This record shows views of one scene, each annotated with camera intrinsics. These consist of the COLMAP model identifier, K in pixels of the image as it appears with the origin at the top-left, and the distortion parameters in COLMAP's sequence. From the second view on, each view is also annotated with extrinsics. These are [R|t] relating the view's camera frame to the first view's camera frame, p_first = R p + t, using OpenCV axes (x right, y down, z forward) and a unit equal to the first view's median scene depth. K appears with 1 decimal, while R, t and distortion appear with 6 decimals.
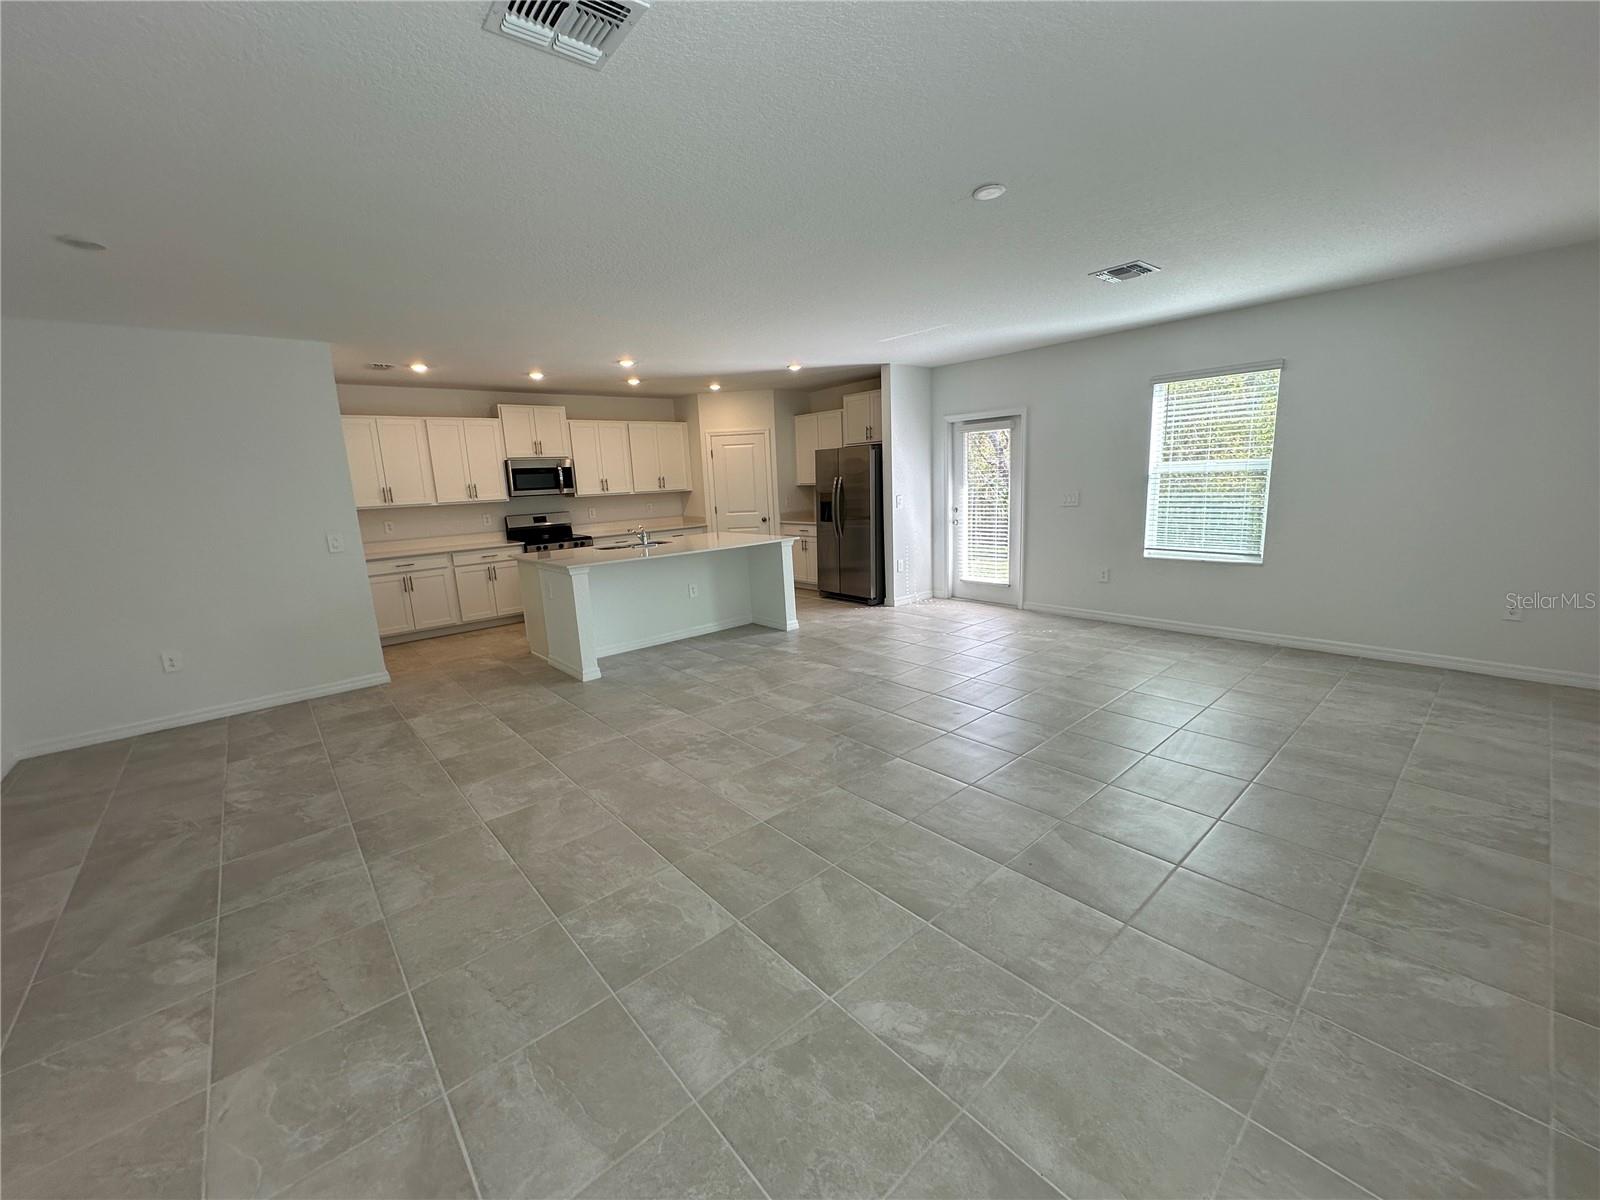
lens RADIAL K [[636.8, 0, 793.1], [0, 636.8, 592.3], [0, 0, 1]] dist [0.000346, -0.000731]
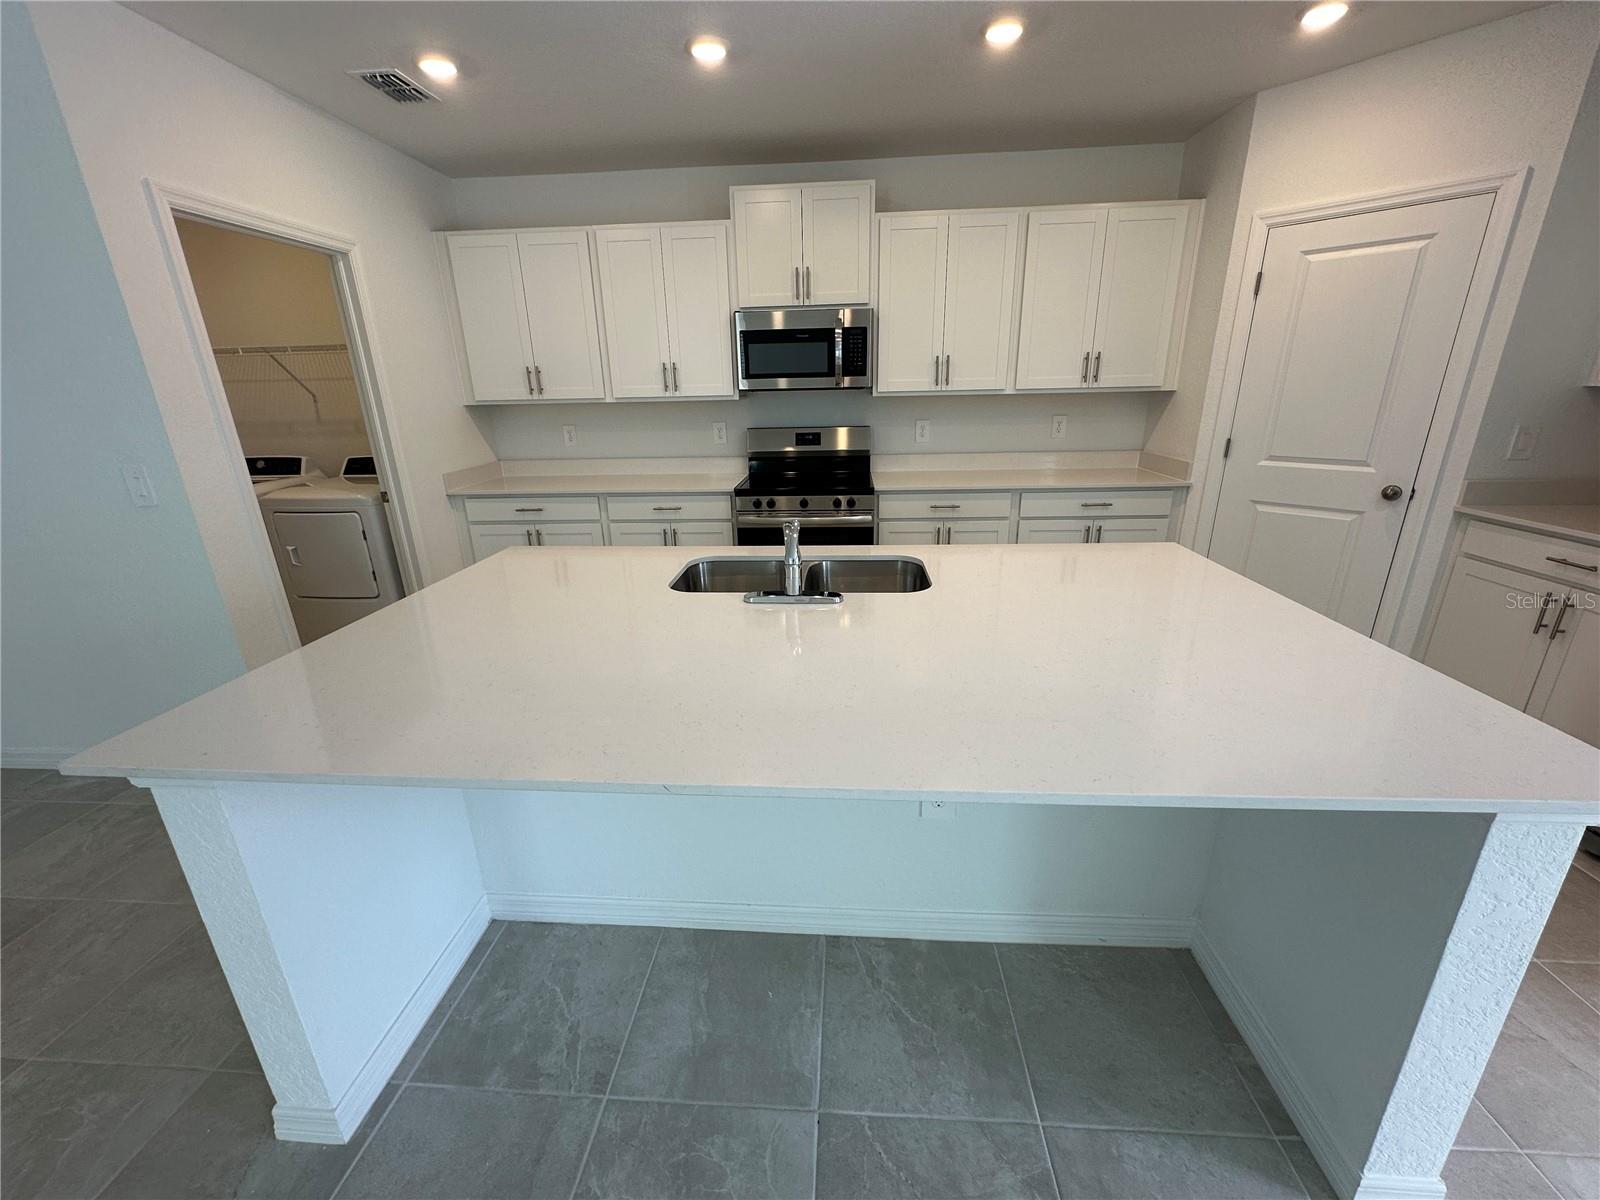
lens RADIAL K [[636.8, 0, 804.2], [0, 636.8, 596.0], [0, 0, 1]] dist [0.000346, -0.000731]
pose [[0.714708, 0.250331, -0.653090, -0.039251], [-0.136424, 0.965716, 0.220865, -0.107727], [0.685989, -0.068757, 0.724356, 0.637858]]
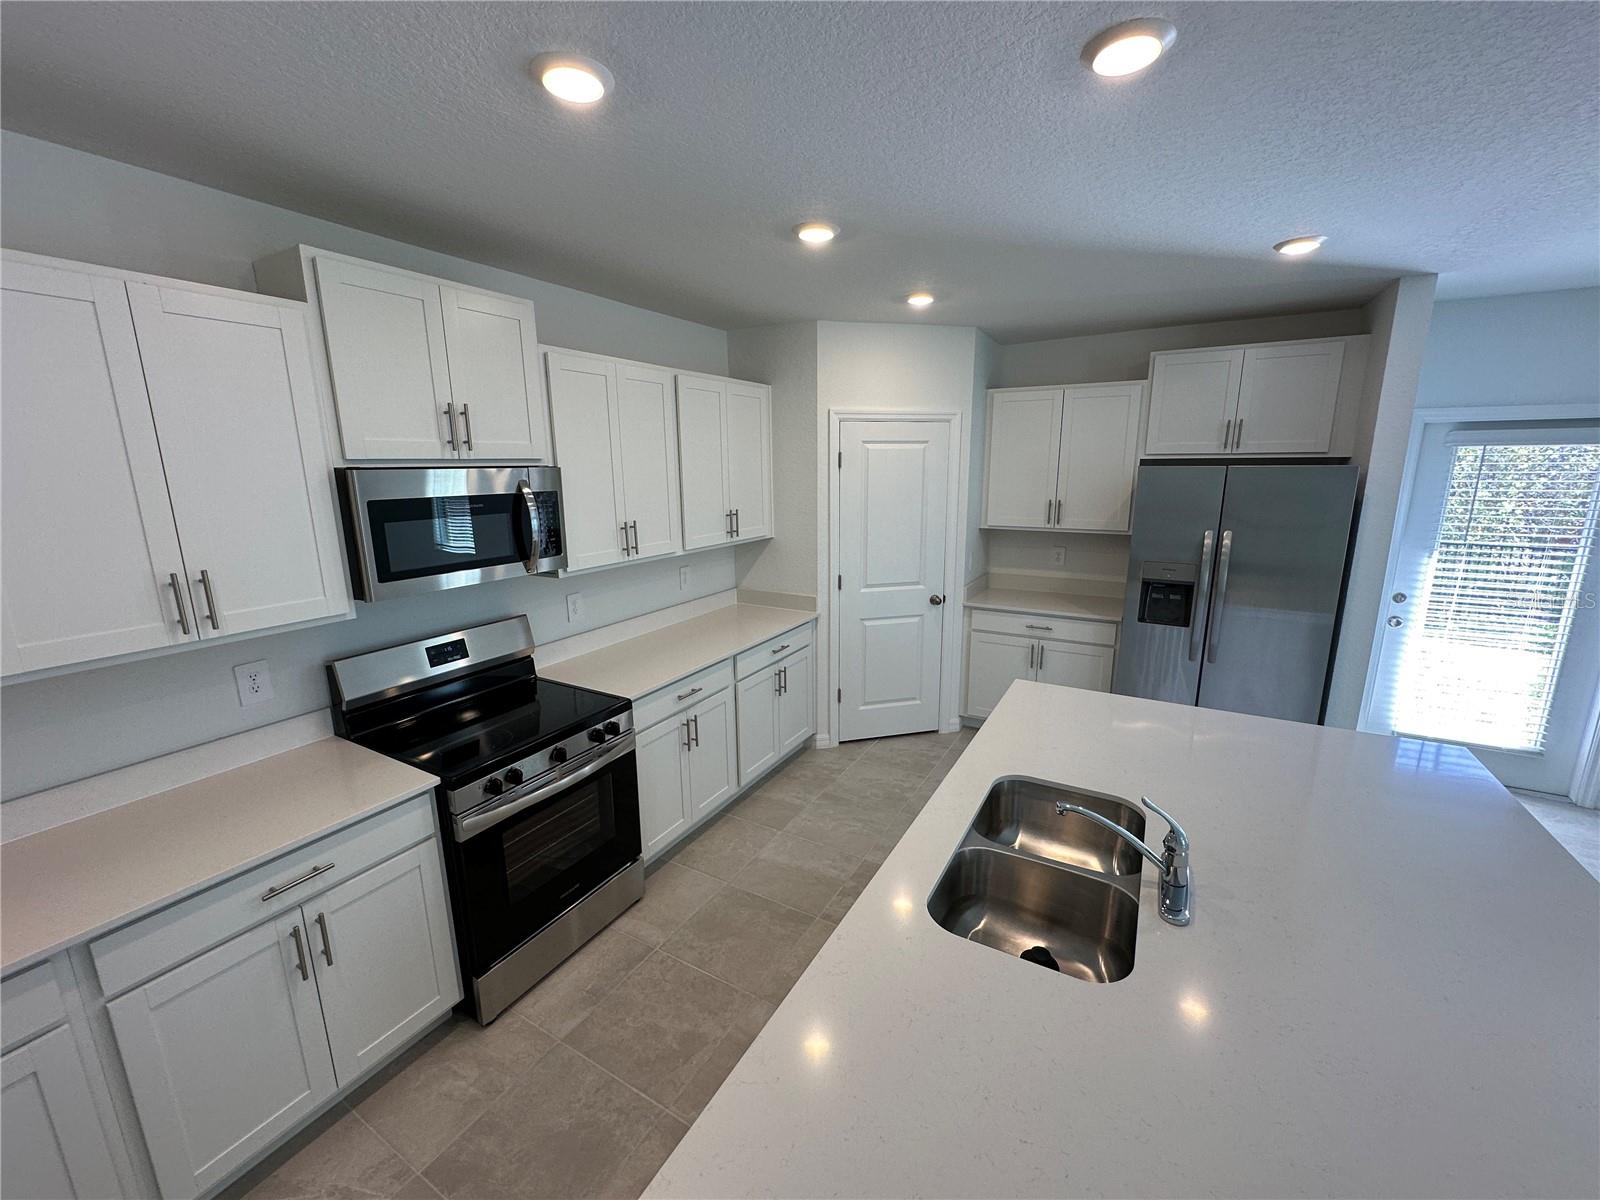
lens RADIAL K [[636.8, 0, 802.5], [0, 636.8, 597.7], [0, 0, 1]] dist [0.000346, -0.000731]
pose [[0.939840, -0.033125, 0.340006, -0.346903], [0.026751, 0.999368, 0.023419, -0.147954], [-0.340566, -0.012915, 0.940132, 0.657718]]
